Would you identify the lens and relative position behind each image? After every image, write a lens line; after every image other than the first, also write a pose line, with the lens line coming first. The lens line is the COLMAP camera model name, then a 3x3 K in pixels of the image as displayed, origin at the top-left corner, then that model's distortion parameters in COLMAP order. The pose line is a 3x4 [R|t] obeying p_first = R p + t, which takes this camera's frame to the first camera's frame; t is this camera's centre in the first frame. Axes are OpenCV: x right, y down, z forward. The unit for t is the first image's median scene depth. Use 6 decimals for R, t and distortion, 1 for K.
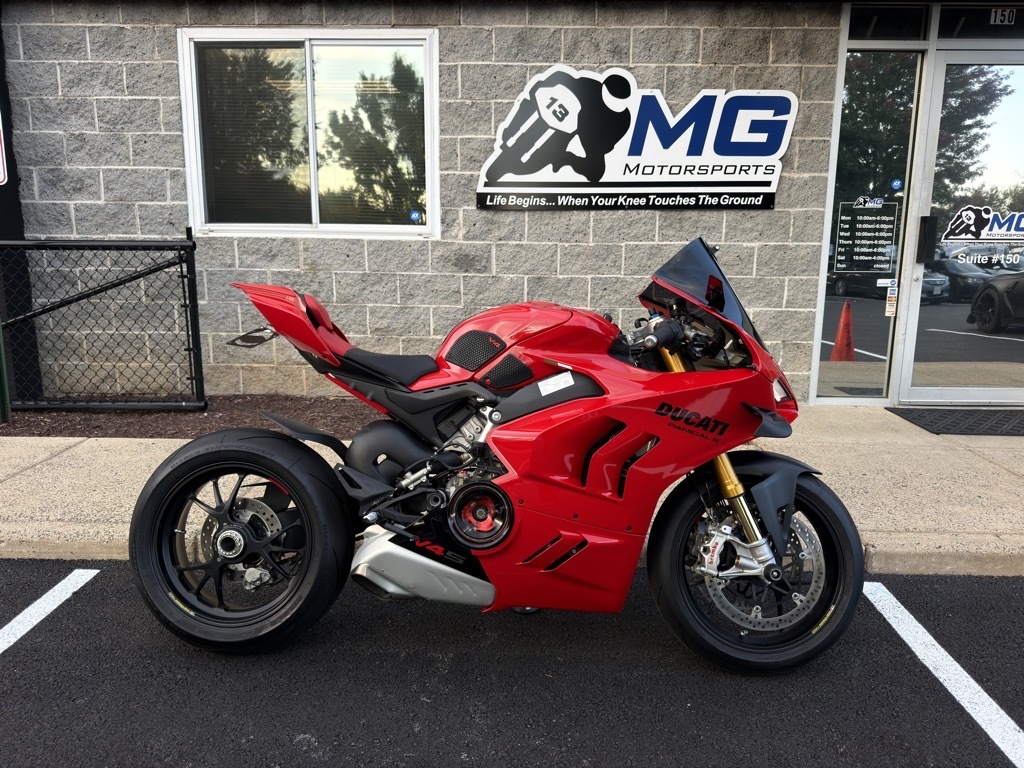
lens RADIAL K [[707.4, 0, 511.5], [0, 707.4, 395.2], [0, 0, 1]] dist [-0.006447, -0.016183]
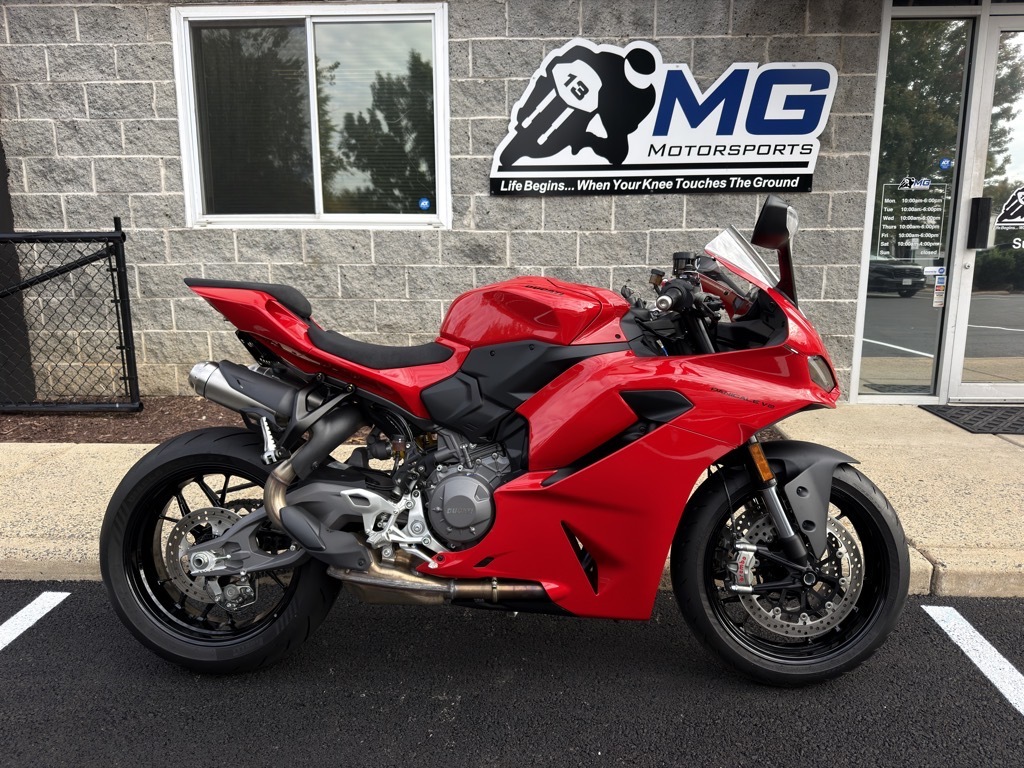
lens RADIAL K [[707.4, 0, 514.8], [0, 707.4, 395.3], [0, 0, 1]] dist [-0.006447, -0.016183]
pose [[0.999751, -0.006350, -0.021380, 0.001278], [0.006362, 0.999980, 0.000483, -0.000205], [0.021376, -0.000619, 0.999771, 0.068839]]
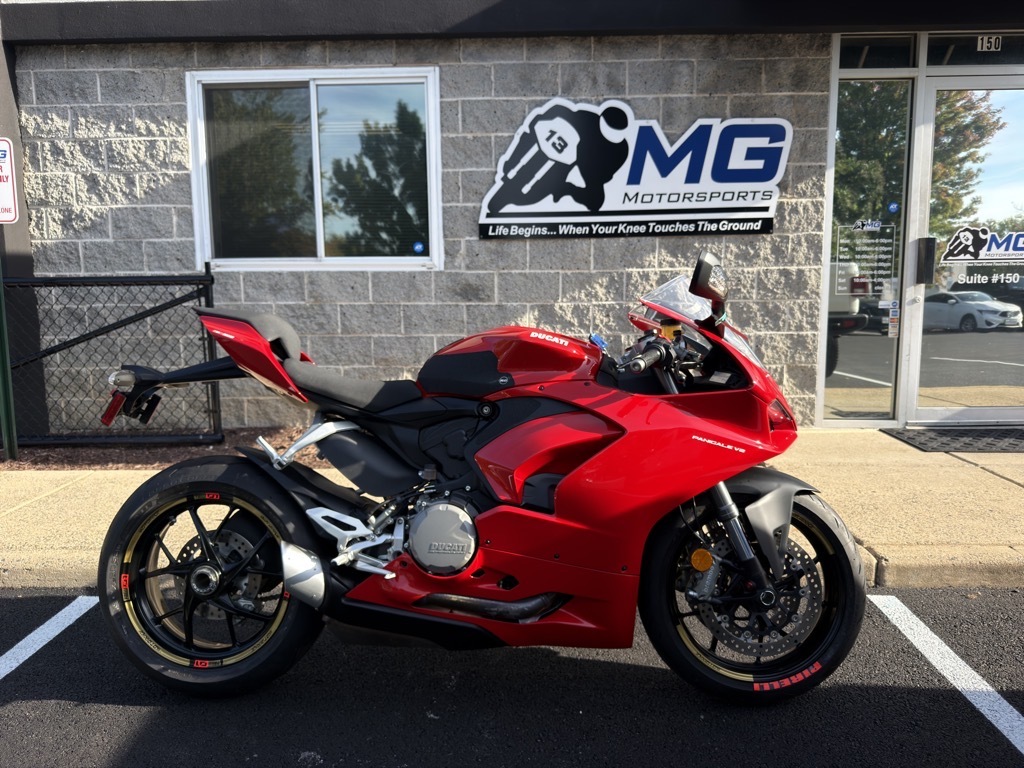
lens RADIAL K [[707.4, 0, 513.5], [0, 707.4, 398.7], [0, 0, 1]] dist [-0.006447, -0.016183]
pose [[0.999821, -0.018172, -0.005319, 0.001351], [0.017862, 0.998408, -0.053496, 0.019769], [0.006282, 0.053392, 0.998554, -0.000166]]
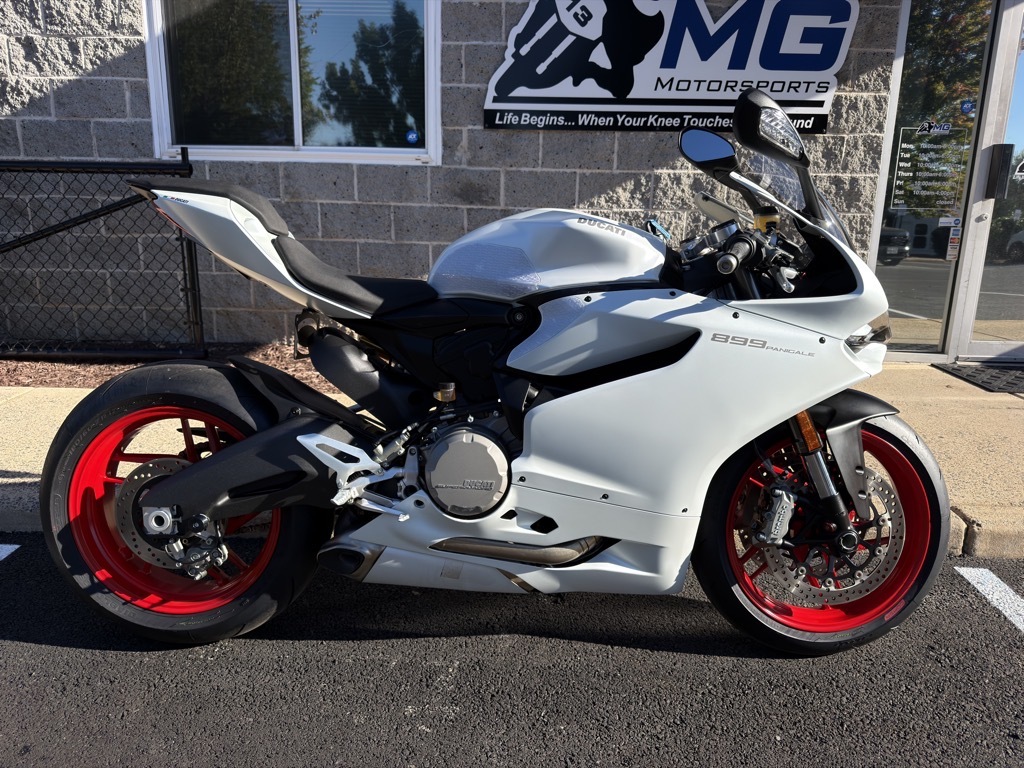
lens RADIAL K [[707.4, 0, 512.1], [0, 707.4, 394.0], [0, 0, 1]] dist [-0.006447, -0.016183]
pose [[0.999947, 0.009314, 0.004307, -0.015952], [-0.009512, 0.998776, 0.048529, 0.018343], [-0.003849, -0.048567, 0.998812, 0.120265]]
